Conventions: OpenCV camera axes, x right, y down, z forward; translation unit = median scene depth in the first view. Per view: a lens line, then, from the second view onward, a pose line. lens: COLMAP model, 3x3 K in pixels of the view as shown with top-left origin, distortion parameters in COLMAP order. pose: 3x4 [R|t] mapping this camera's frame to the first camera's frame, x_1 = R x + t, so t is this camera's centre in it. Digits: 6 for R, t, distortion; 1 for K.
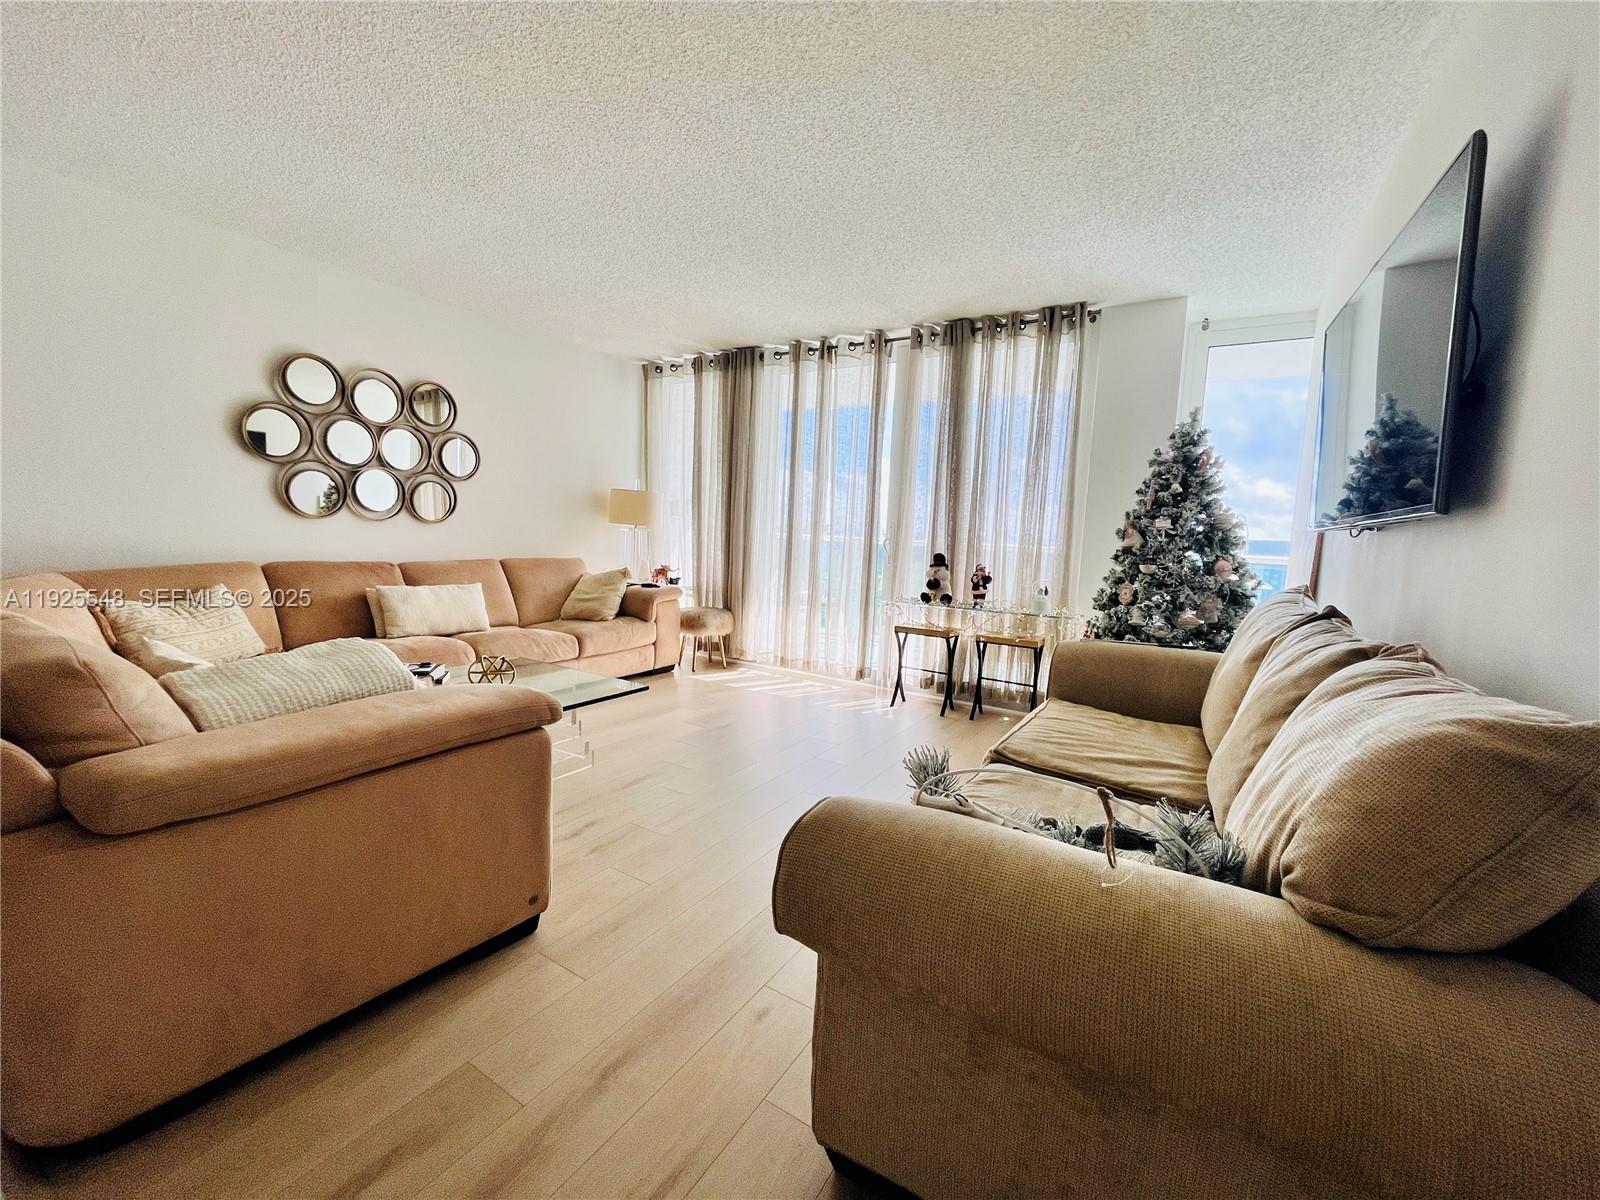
lens RADIAL K [[643.6, 0, 793.8], [0, 643.6, 601.4], [0, 0, 1]] dist [0.000294, -0.000001]
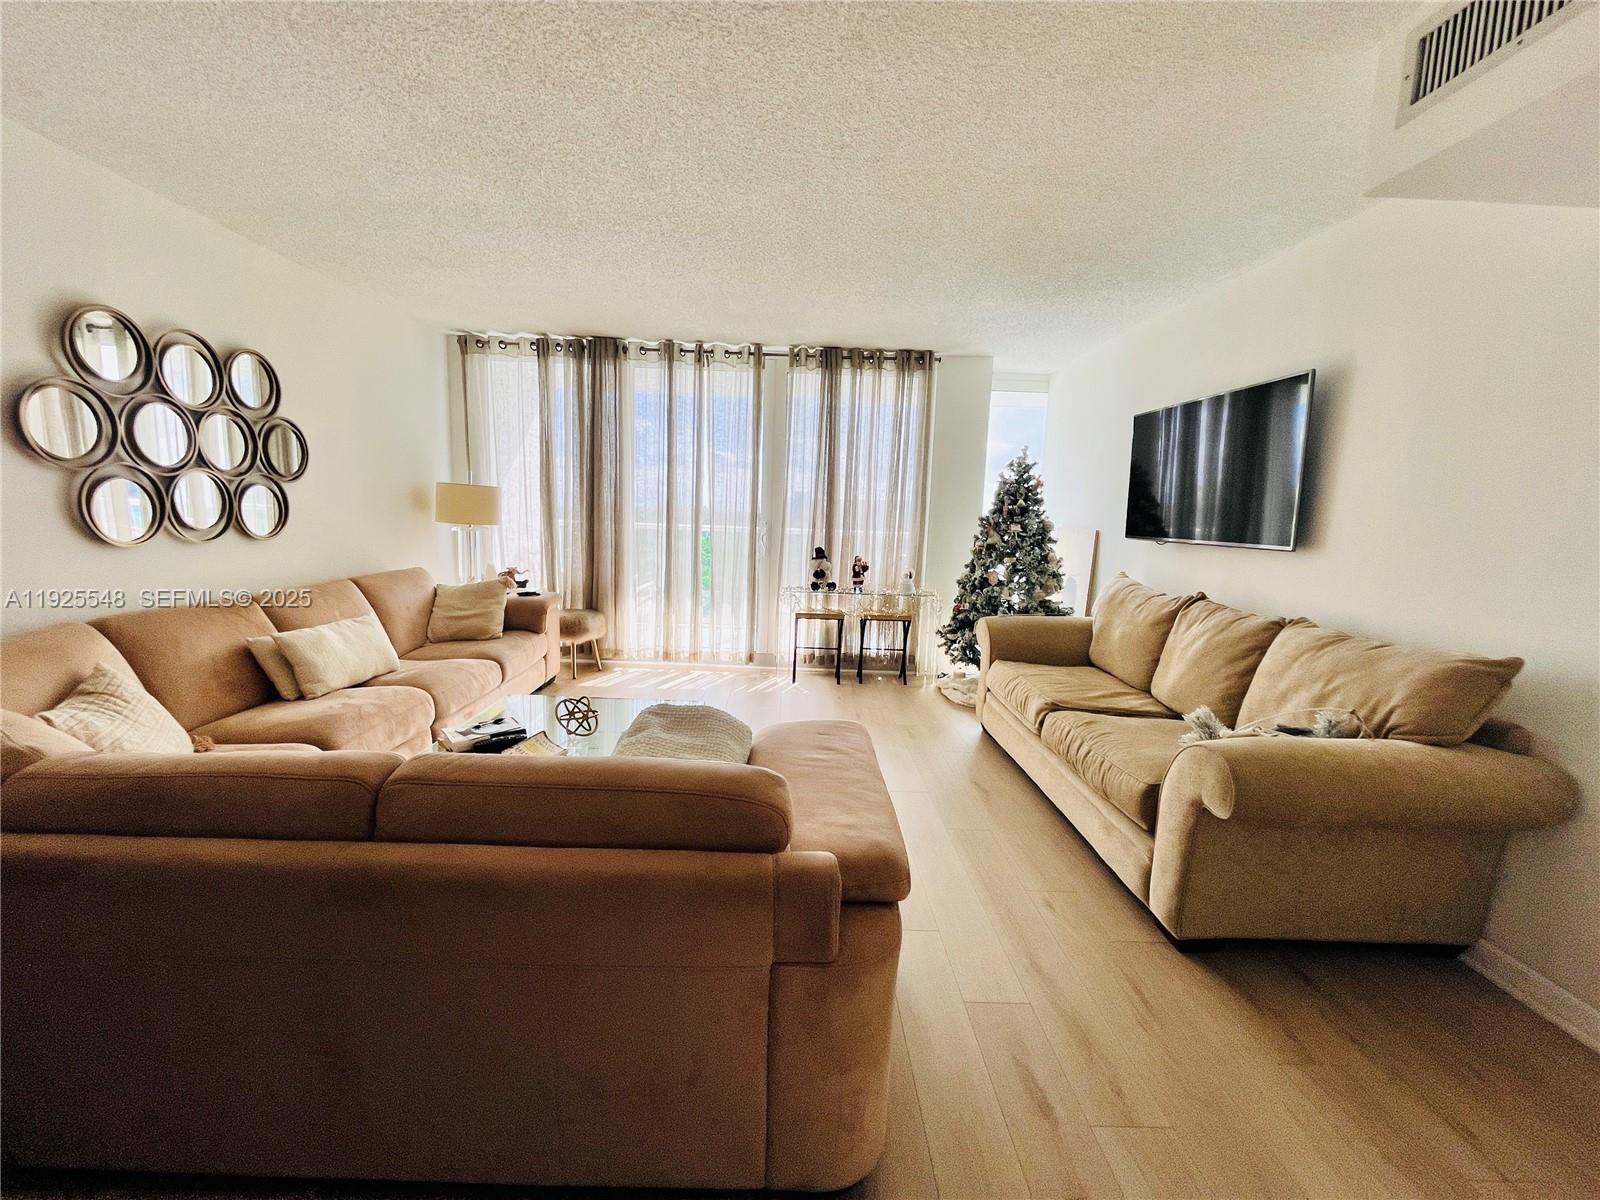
lens RADIAL K [[643.6, 0, 793.8], [0, 643.6, 601.4], [0, 0, 1]] dist [0.000294, -0.000001]
pose [[0.848331, -0.091272, 0.521540, -0.436604], [0.059275, 0.995209, 0.077751, -0.071418], [-0.526137, -0.035044, 0.849677, 0.028836]]
